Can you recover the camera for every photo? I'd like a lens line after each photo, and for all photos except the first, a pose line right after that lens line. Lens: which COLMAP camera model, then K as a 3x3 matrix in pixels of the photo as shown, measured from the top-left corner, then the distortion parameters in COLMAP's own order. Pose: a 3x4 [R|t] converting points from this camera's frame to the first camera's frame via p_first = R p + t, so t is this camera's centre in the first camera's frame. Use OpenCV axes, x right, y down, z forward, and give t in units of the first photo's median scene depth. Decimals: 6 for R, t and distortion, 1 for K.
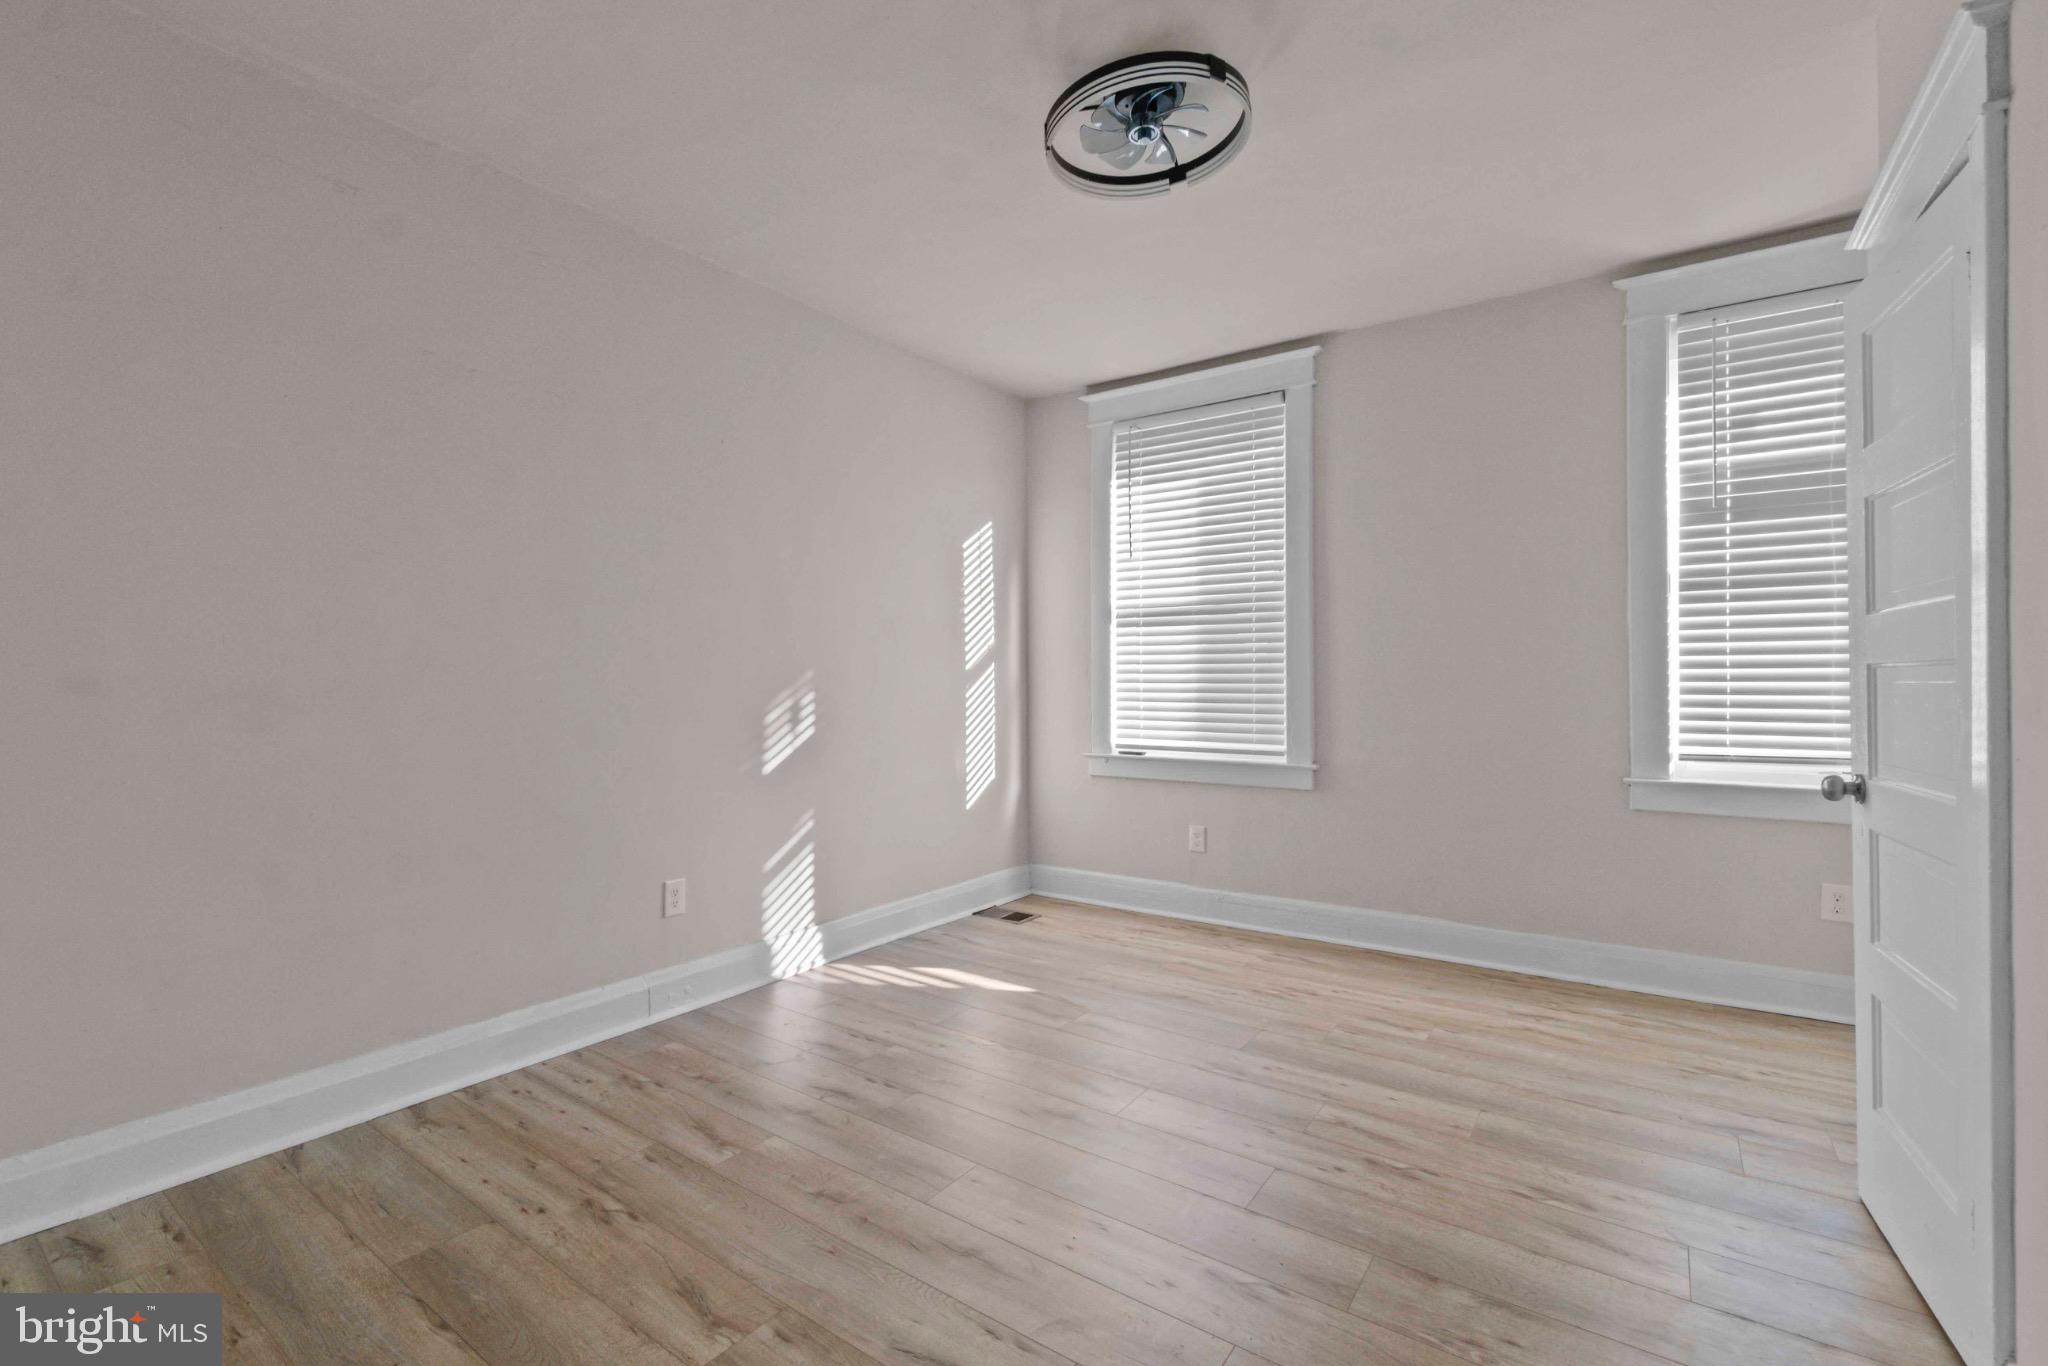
lens RADIAL K [[887.9, 0, 1017.7], [0, 887.9, 677.6], [0, 0, 1]] dist [0.000019, -0.001085]
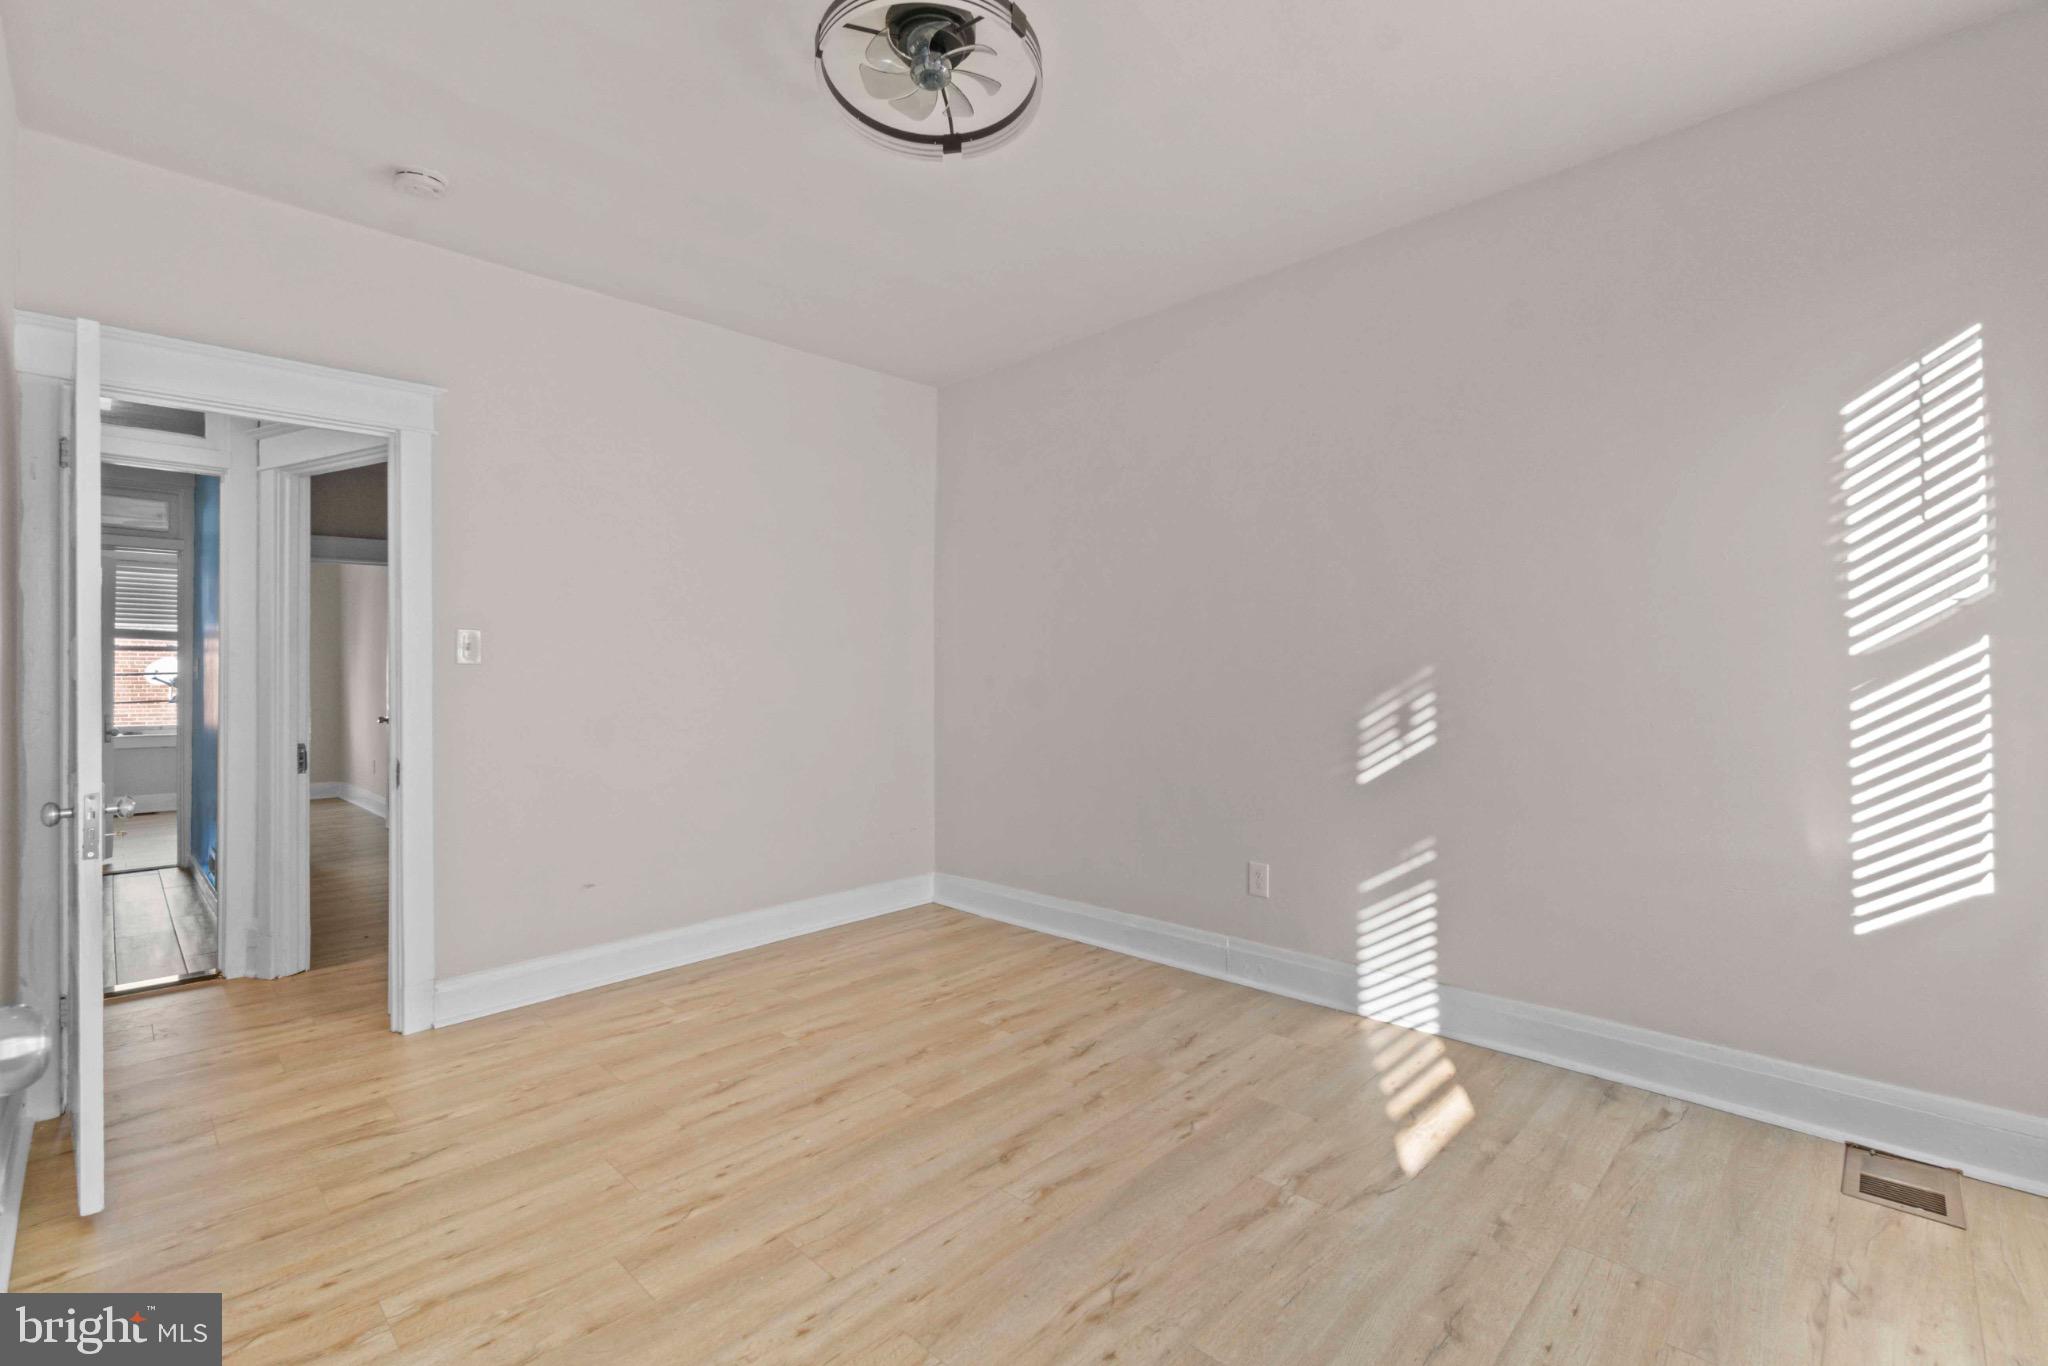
lens RADIAL K [[887.9, 0, 1017.7], [0, 887.9, 677.6], [0, 0, 1]] dist [0.000019, -0.001085]
pose [[-0.147698, -0.000104, -0.989032, 0.640810], [0.012760, 0.999917, -0.002010, -0.001177], [0.988950, -0.012917, -0.147684, 0.768005]]
